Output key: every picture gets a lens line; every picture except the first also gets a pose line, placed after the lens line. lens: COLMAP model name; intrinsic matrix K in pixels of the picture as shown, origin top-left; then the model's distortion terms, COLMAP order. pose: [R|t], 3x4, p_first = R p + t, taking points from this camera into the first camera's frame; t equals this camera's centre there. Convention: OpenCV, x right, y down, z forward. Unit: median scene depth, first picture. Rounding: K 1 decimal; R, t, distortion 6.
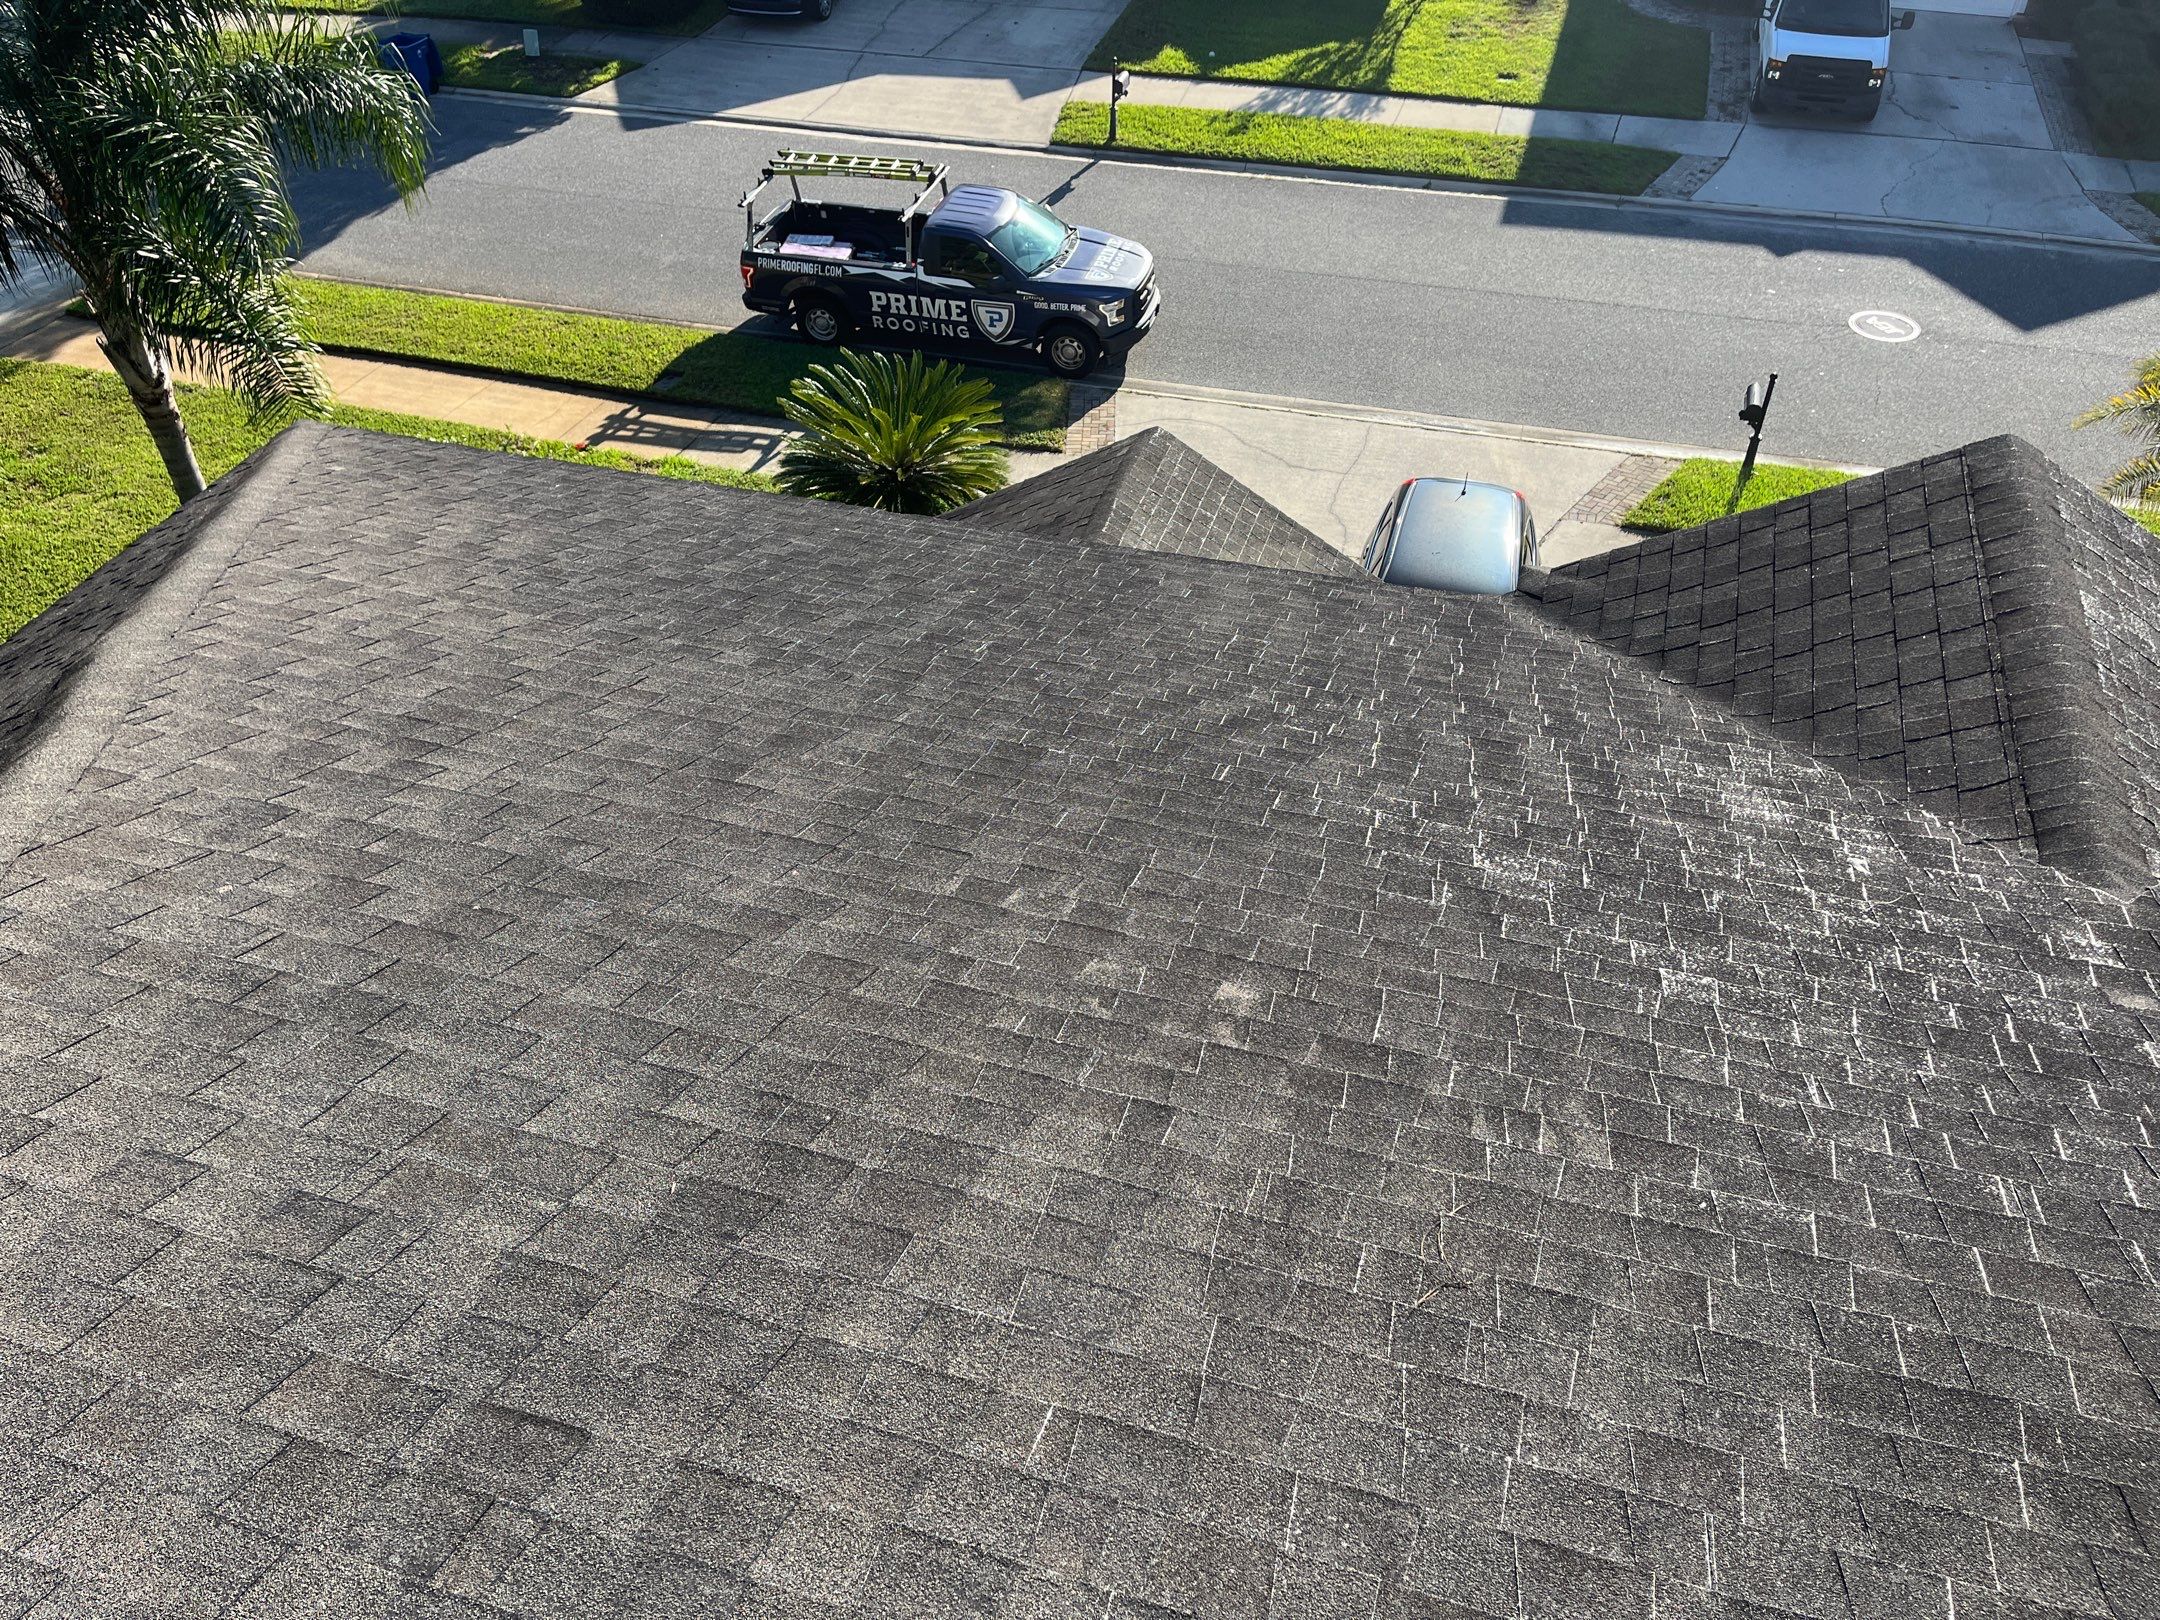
lens RADIAL K [[1615.6, 0, 1080.0], [0, 1615.6, 810.0], [0, 0, 1]] dist [0.010471, 0.003431]
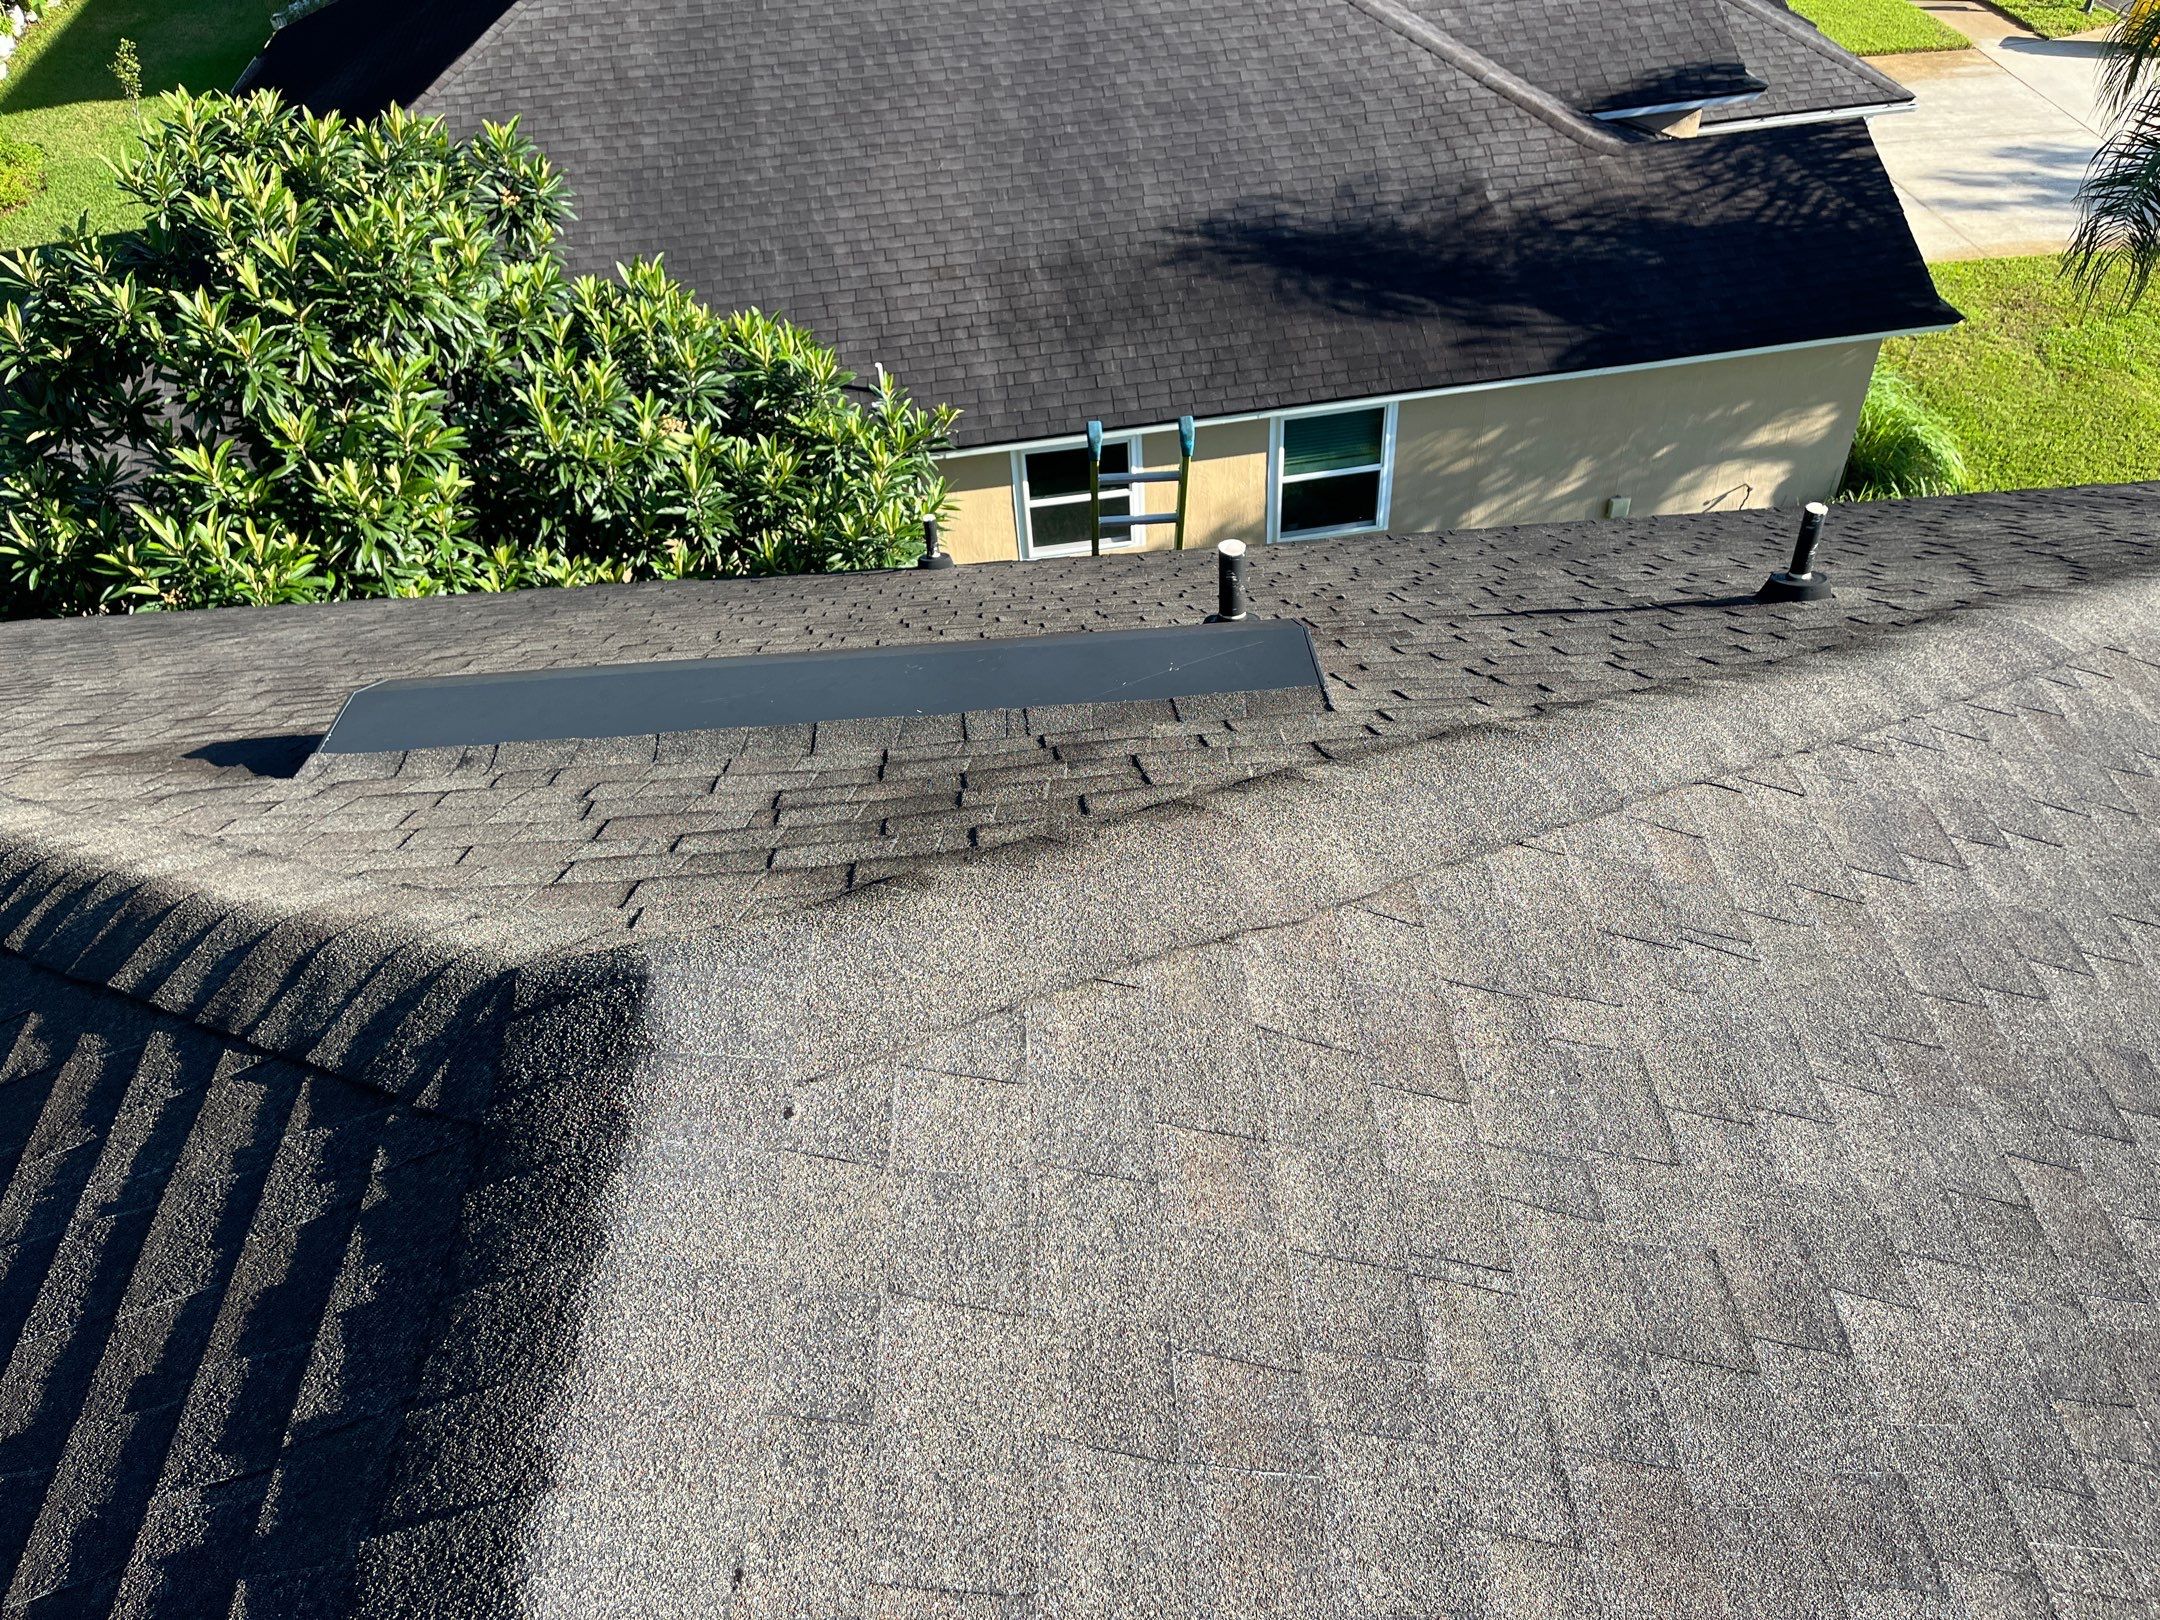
lens RADIAL K [[1615.6, 0, 1080.0], [0, 1615.6, 810.0], [0, 0, 1]] dist [0.010471, 0.003431]
pose [[0.365522, 0.659816, -0.656533, -0.158202], [-0.625240, 0.696567, 0.351951, 0.191603], [0.689542, 0.281845, 0.667154, -0.202266]]
